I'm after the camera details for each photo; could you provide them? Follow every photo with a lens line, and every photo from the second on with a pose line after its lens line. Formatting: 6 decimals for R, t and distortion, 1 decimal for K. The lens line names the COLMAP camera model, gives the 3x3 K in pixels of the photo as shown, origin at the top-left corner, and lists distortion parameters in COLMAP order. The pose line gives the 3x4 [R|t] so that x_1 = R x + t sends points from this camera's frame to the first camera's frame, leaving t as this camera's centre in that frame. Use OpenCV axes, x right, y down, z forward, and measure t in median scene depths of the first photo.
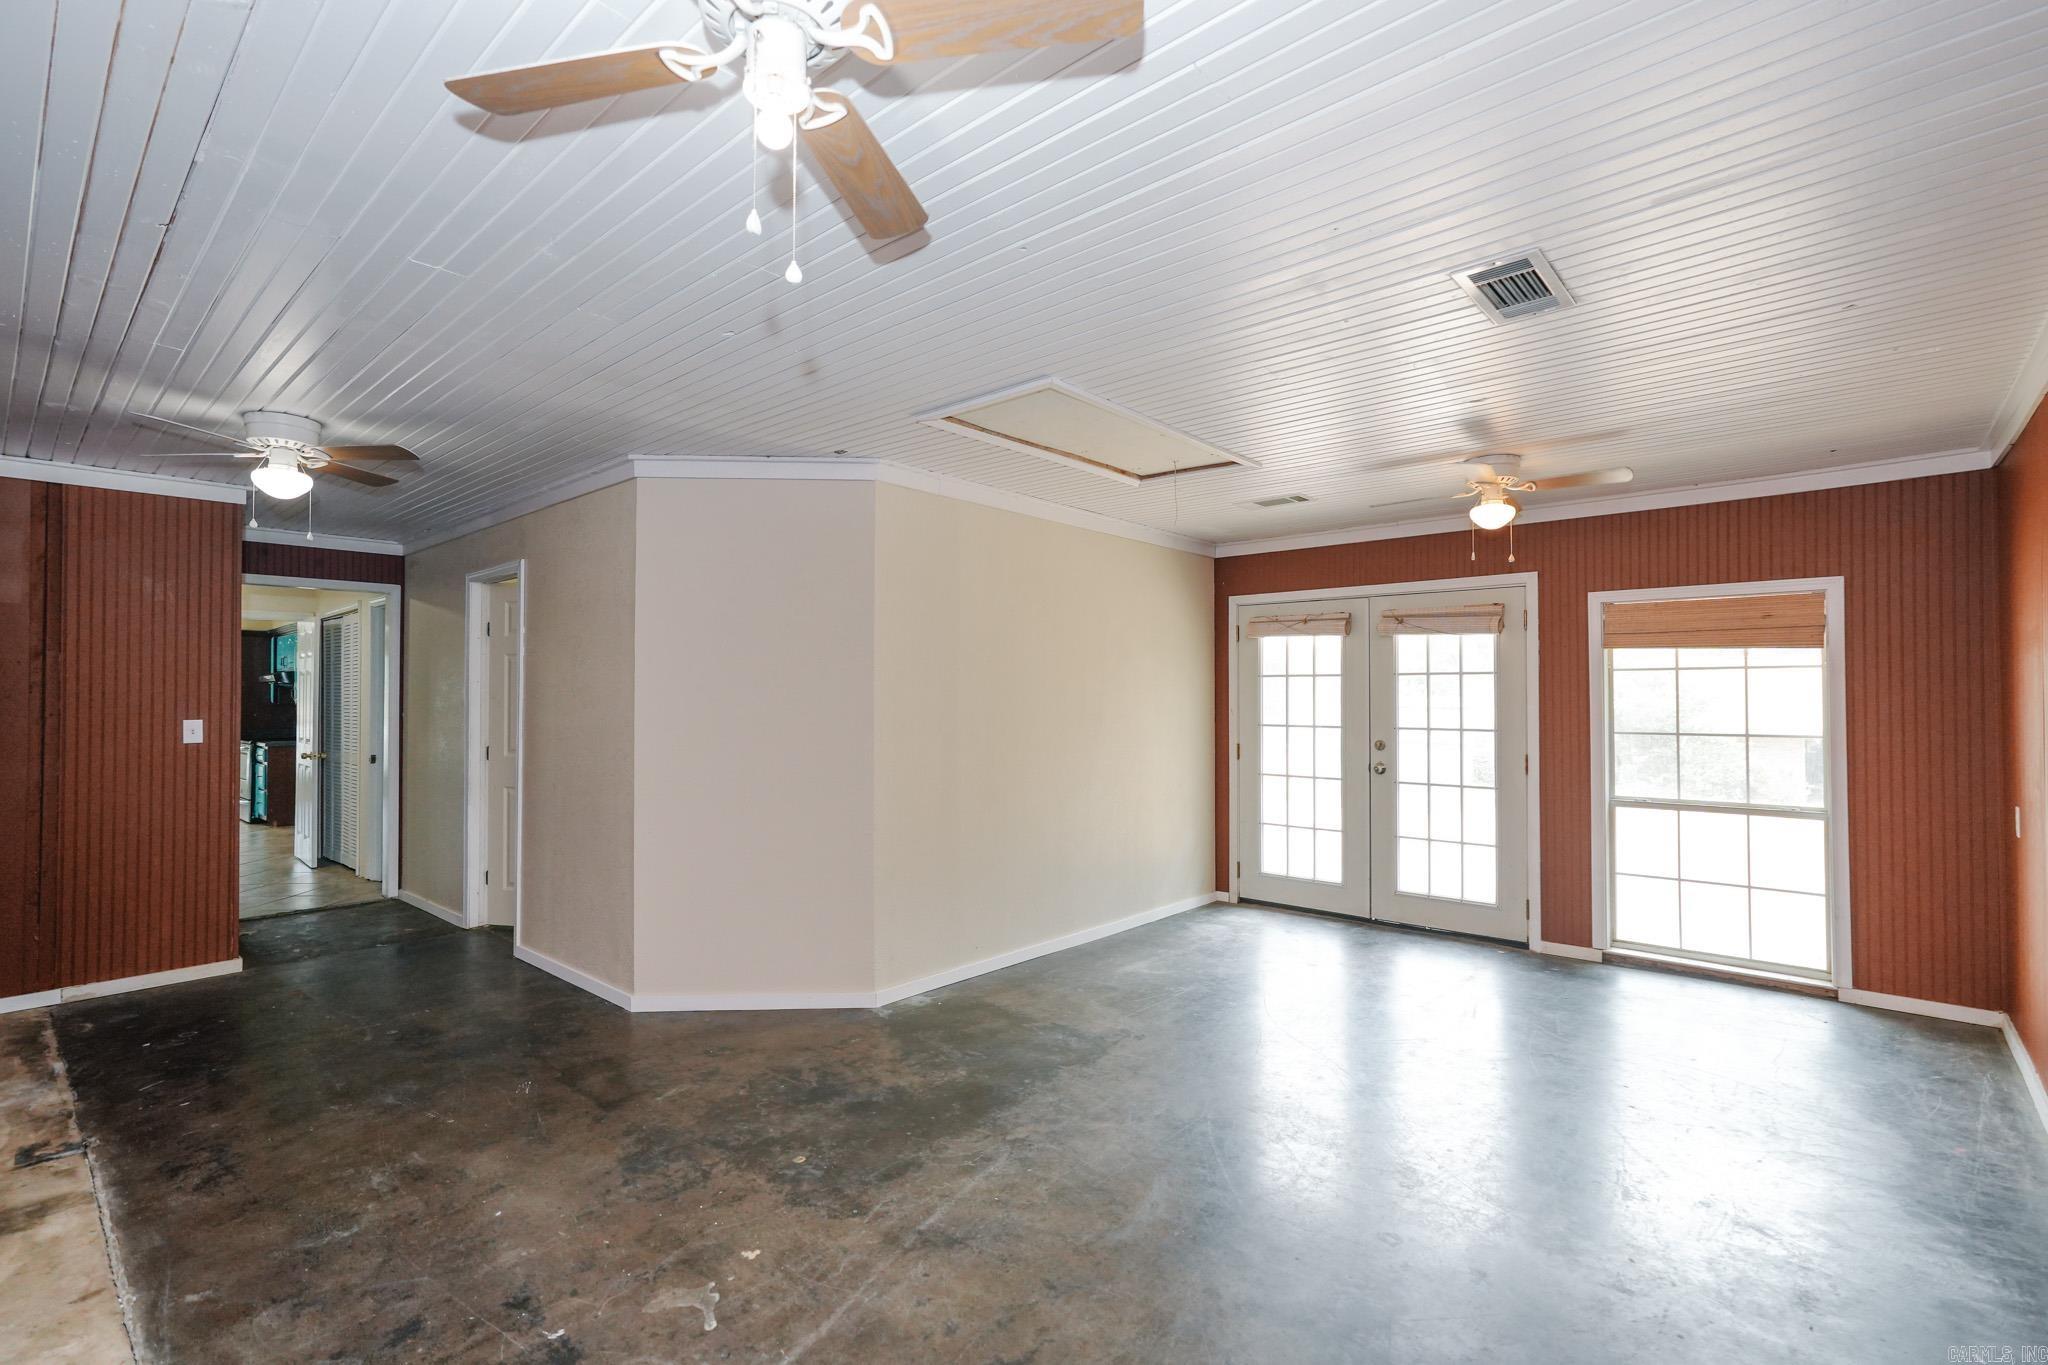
lens RADIAL K [[933.8, 0, 1022.3], [0, 933.8, 682.9], [0, 0, 1]] dist [-0.003154, 0.002851]
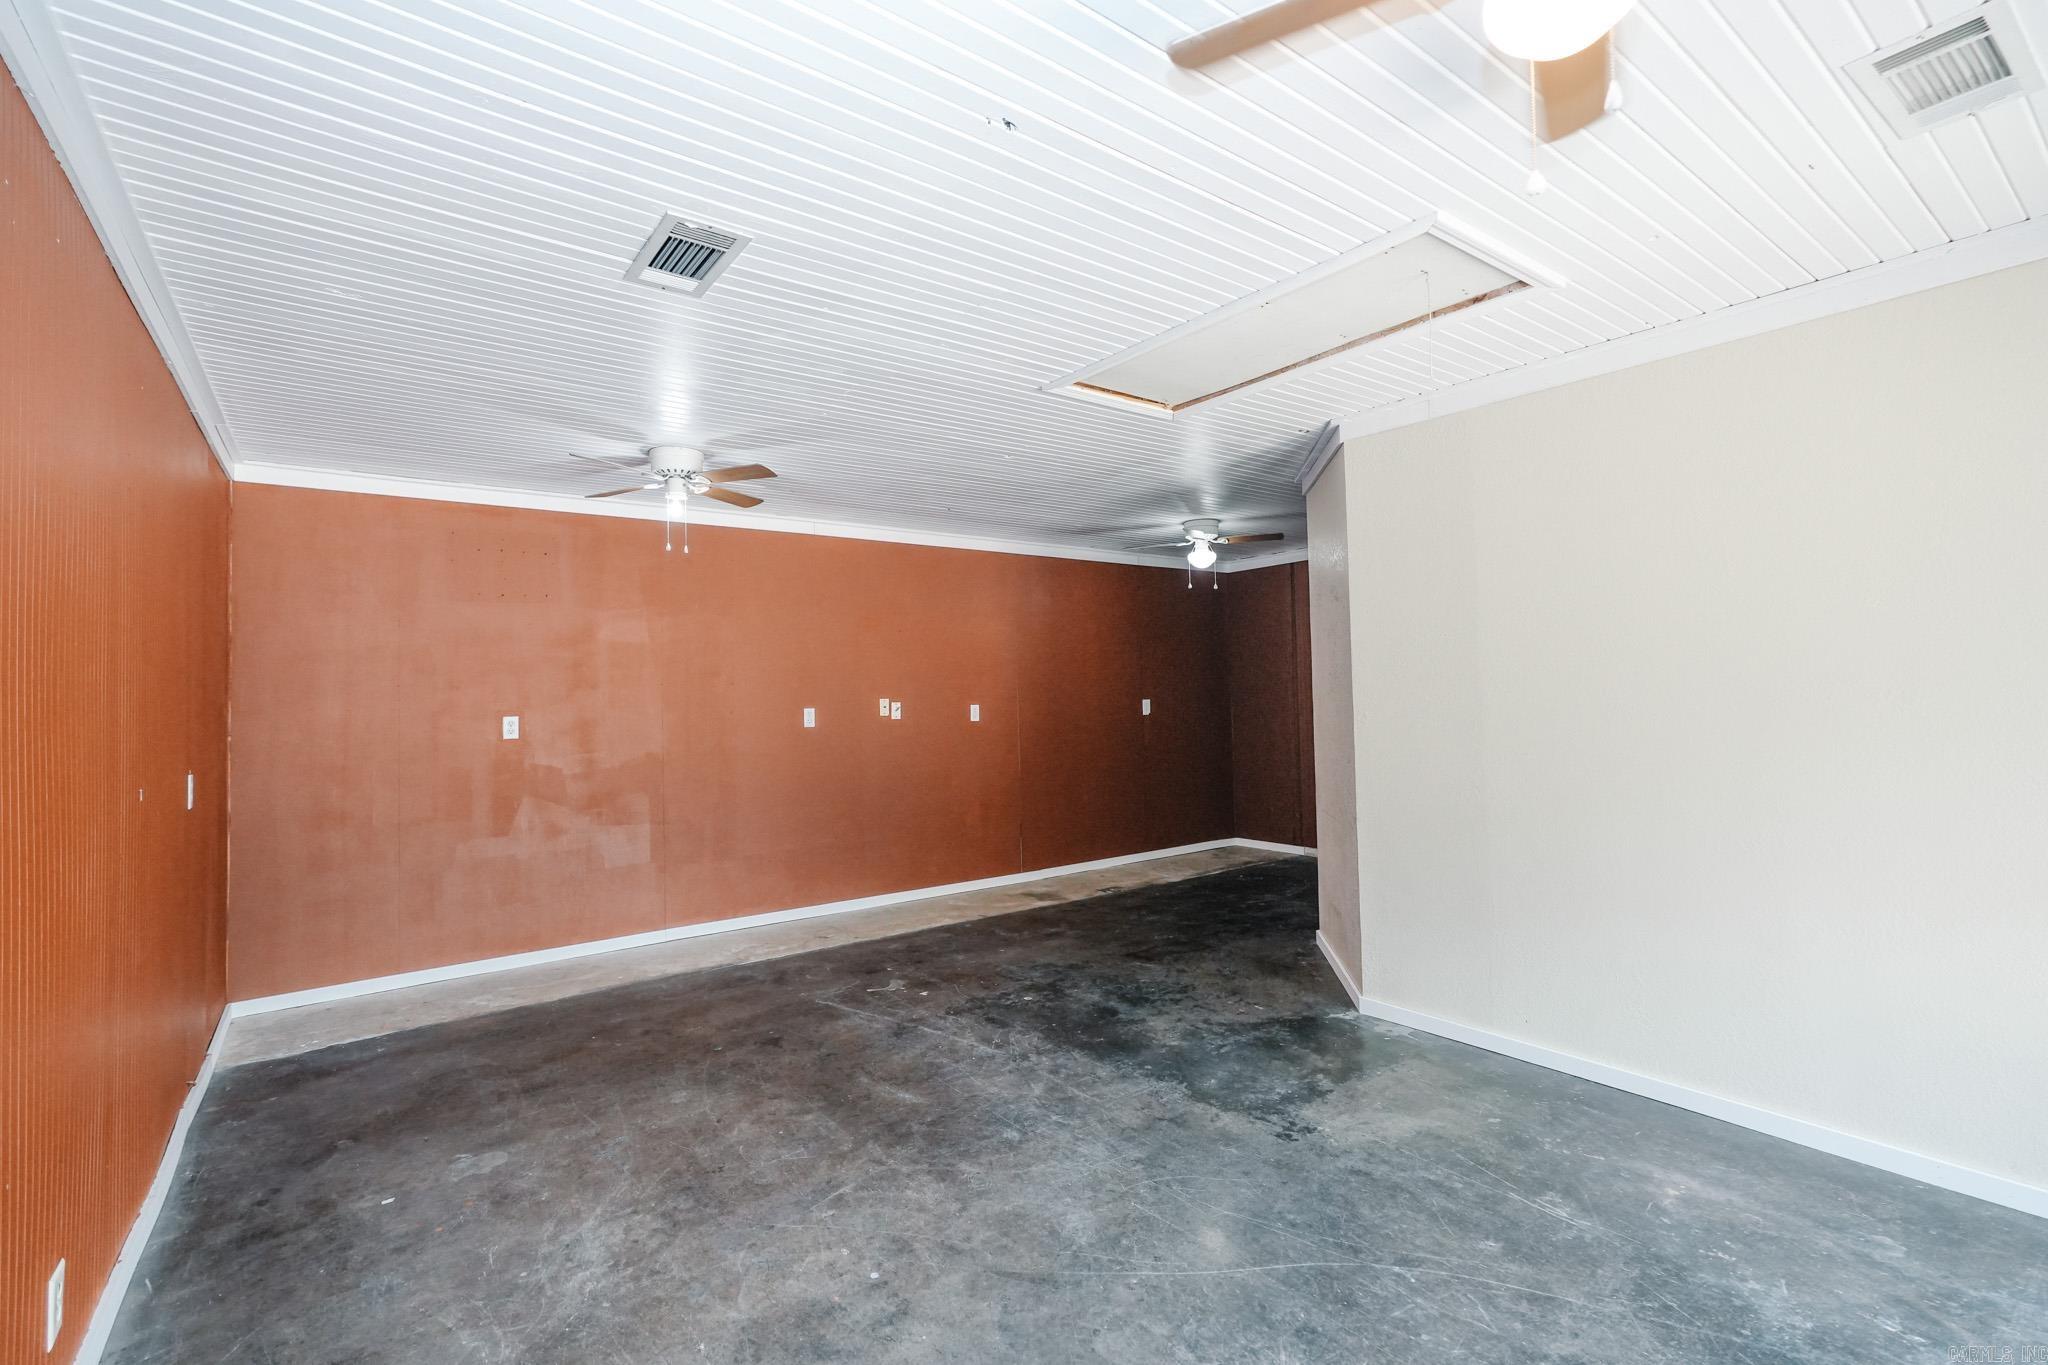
lens RADIAL K [[933.8, 0, 1027.1], [0, 933.8, 689.7], [0, 0, 1]] dist [-0.003154, 0.002851]
pose [[-0.208431, -0.002567, -0.978034, 1.121929], [0.046006, 0.998864, -0.012426, 0.042764], [0.976954, -0.047586, -0.208076, 1.245234]]
